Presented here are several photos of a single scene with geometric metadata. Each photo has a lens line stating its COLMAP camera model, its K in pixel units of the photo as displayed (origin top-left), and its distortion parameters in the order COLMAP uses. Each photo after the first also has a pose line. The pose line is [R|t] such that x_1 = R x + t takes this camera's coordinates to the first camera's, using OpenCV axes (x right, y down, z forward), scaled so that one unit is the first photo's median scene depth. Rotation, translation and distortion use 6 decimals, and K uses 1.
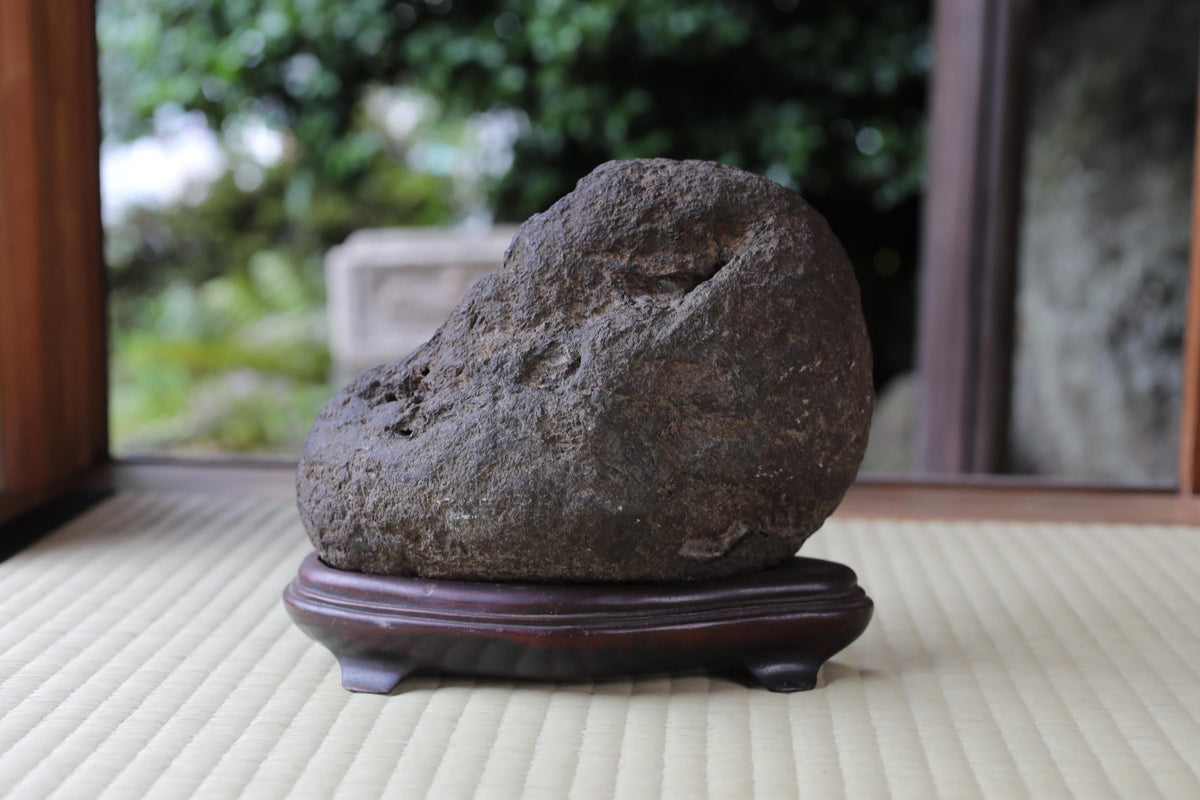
lens RADIAL K [[1734.7, 0, 600.0], [0, 1734.7, 400.0], [0, 0, 1]] dist [-0.010999, -0.022693]
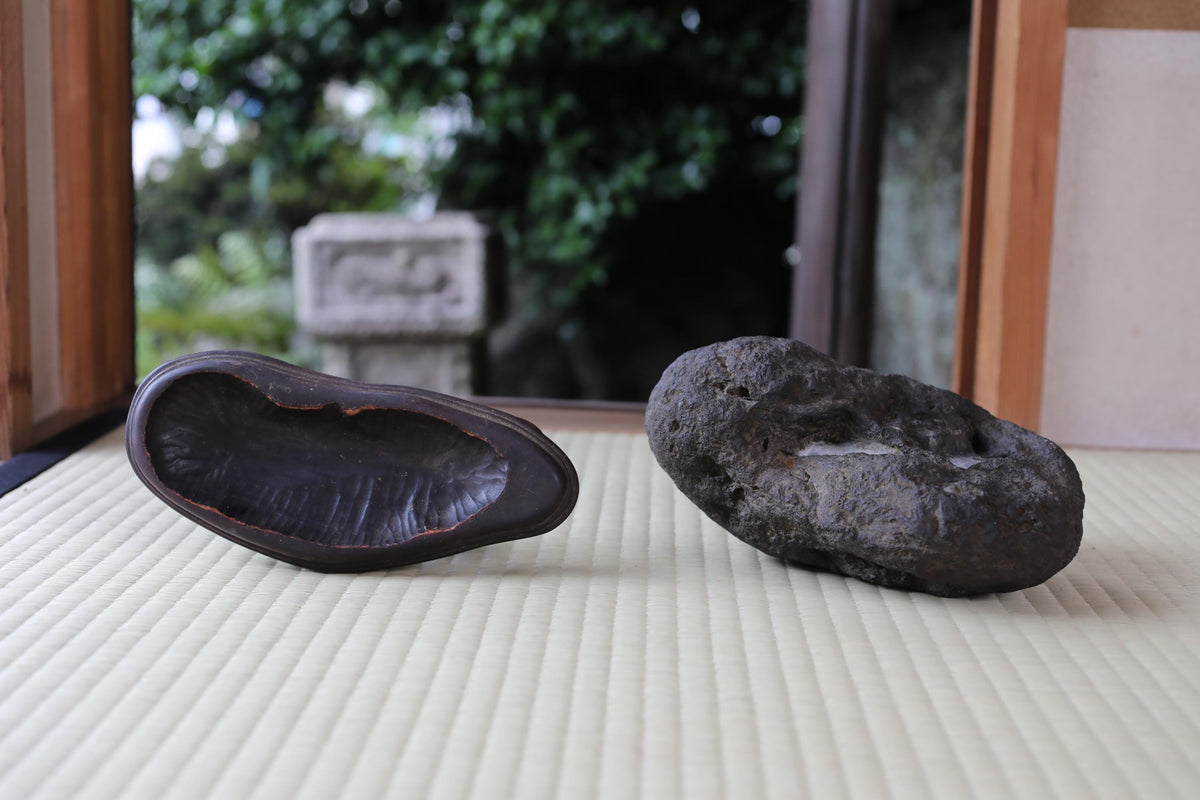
lens RADIAL K [[1734.7, 0, 600.0], [0, 1734.7, 400.0], [0, 0, 1]] dist [-0.010999, -0.022693]
pose [[0.999455, 0.012837, 0.030410, 0.010504], [-0.013164, 0.999857, 0.010571, 0.009965], [-0.030270, -0.010966, 0.999482, -0.129054]]
